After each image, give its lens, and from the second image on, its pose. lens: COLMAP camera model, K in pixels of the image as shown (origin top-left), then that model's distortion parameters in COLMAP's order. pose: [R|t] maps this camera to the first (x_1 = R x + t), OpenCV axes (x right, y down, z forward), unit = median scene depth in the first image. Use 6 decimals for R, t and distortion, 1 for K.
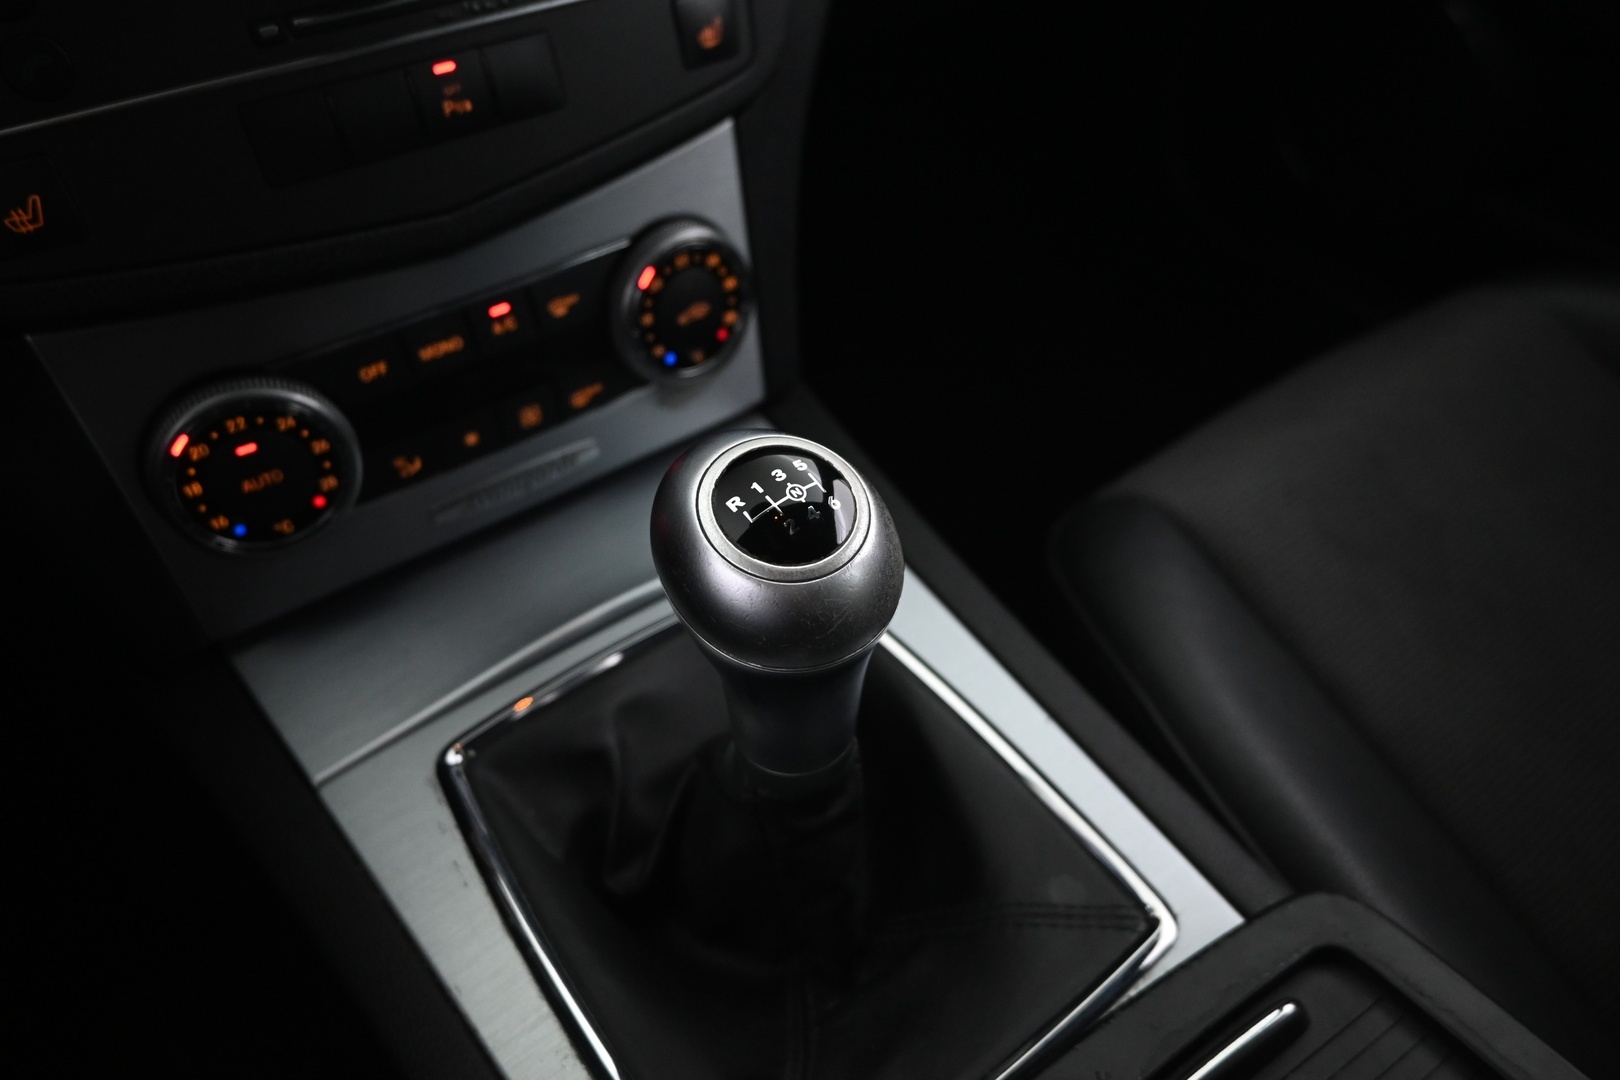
lens RADIAL K [[1152.5, 0, 808.8], [0, 1152.5, 500.8], [0, 0, 1]] dist [0.004873, -0.000970]
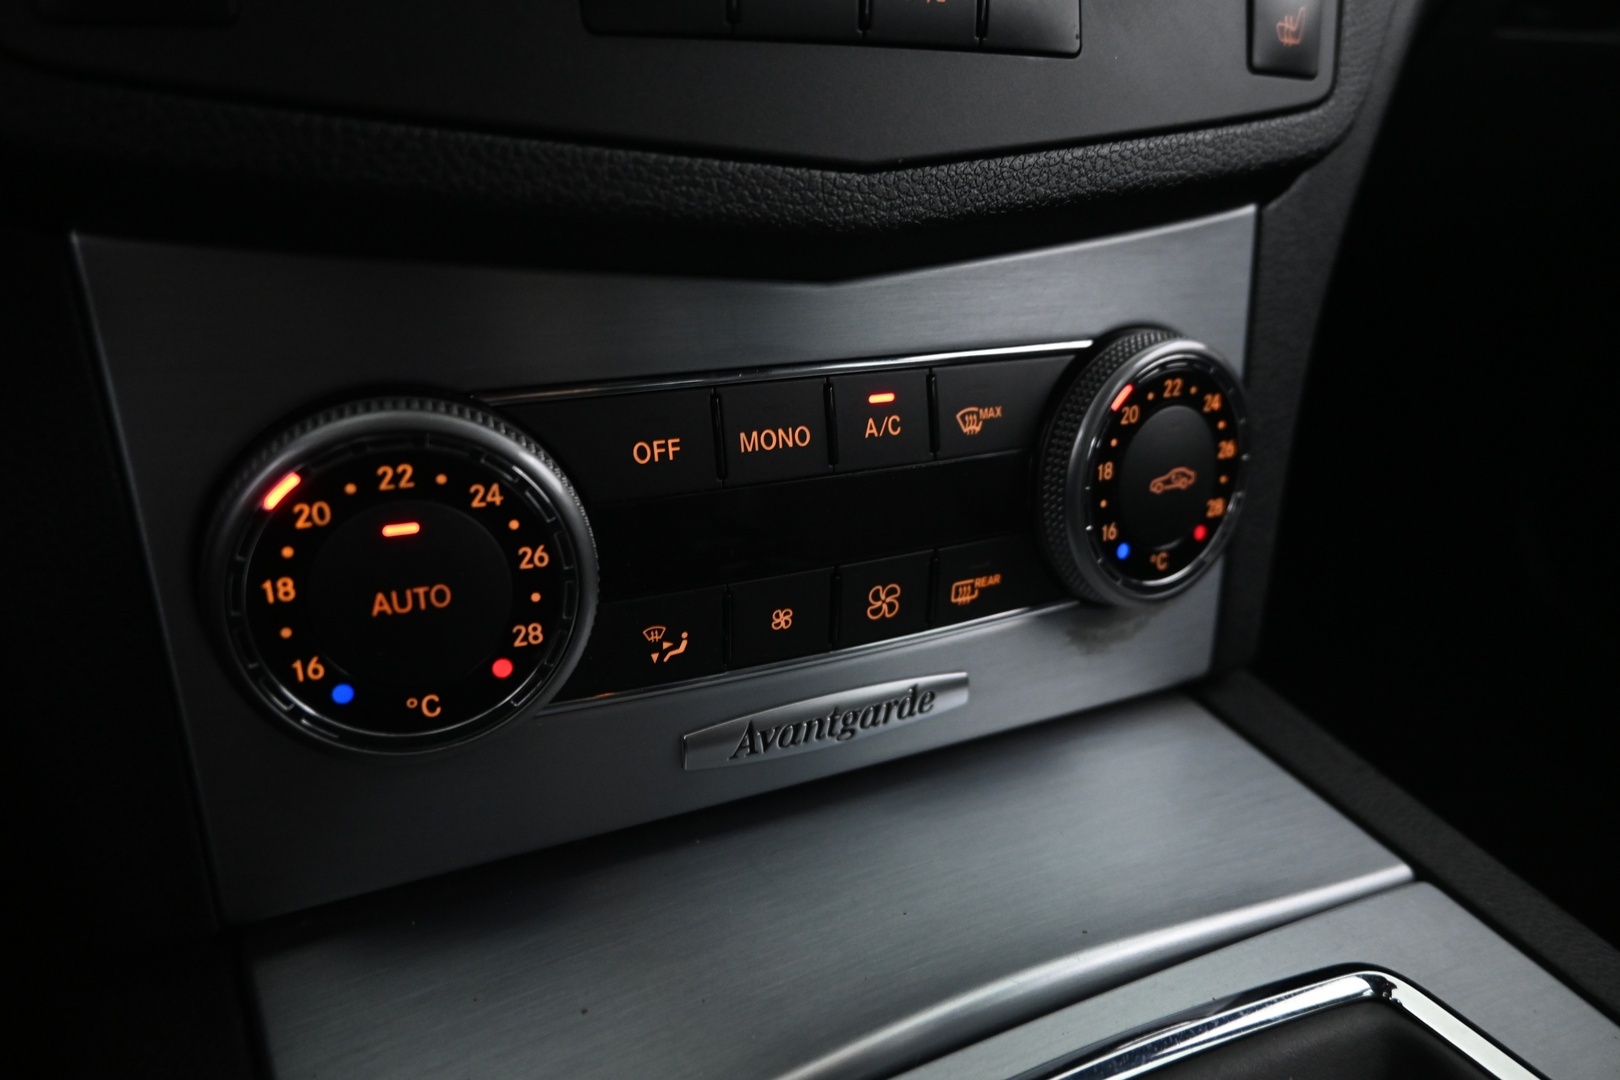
lens RADIAL K [[1152.5, 0, 808.8], [0, 1152.5, 500.8], [0, 0, 1]] dist [0.004873, -0.000970]
pose [[0.982671, 0.129118, -0.132991, -0.235335], [-0.165260, 0.935223, -0.313125, 0.069765], [0.083946, 0.329677, 0.940354, 0.512452]]
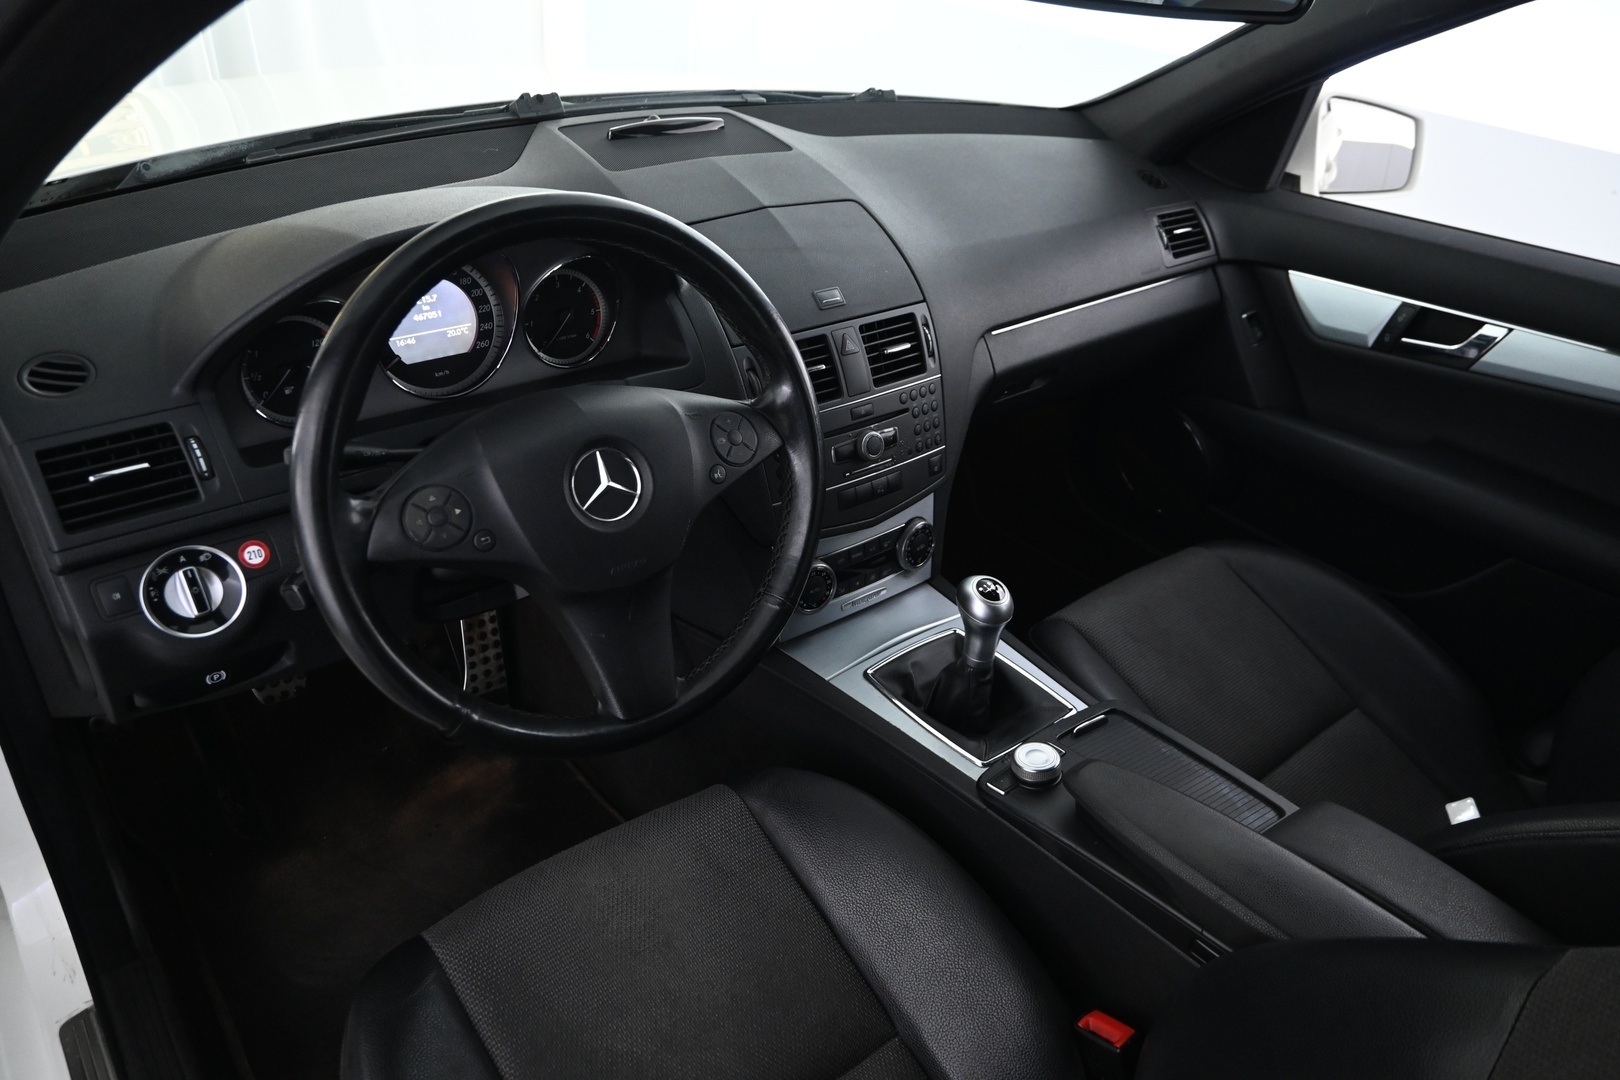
lens RADIAL K [[1152.5, 0, 808.8], [0, 1152.5, 500.8], [0, 0, 1]] dist [0.004873, -0.000970]
pose [[0.995569, 0.060939, 0.071619, -0.736945], [-0.046750, 0.981565, -0.185323, 0.352553], [-0.081592, 0.181153, 0.980064, -2.385366]]
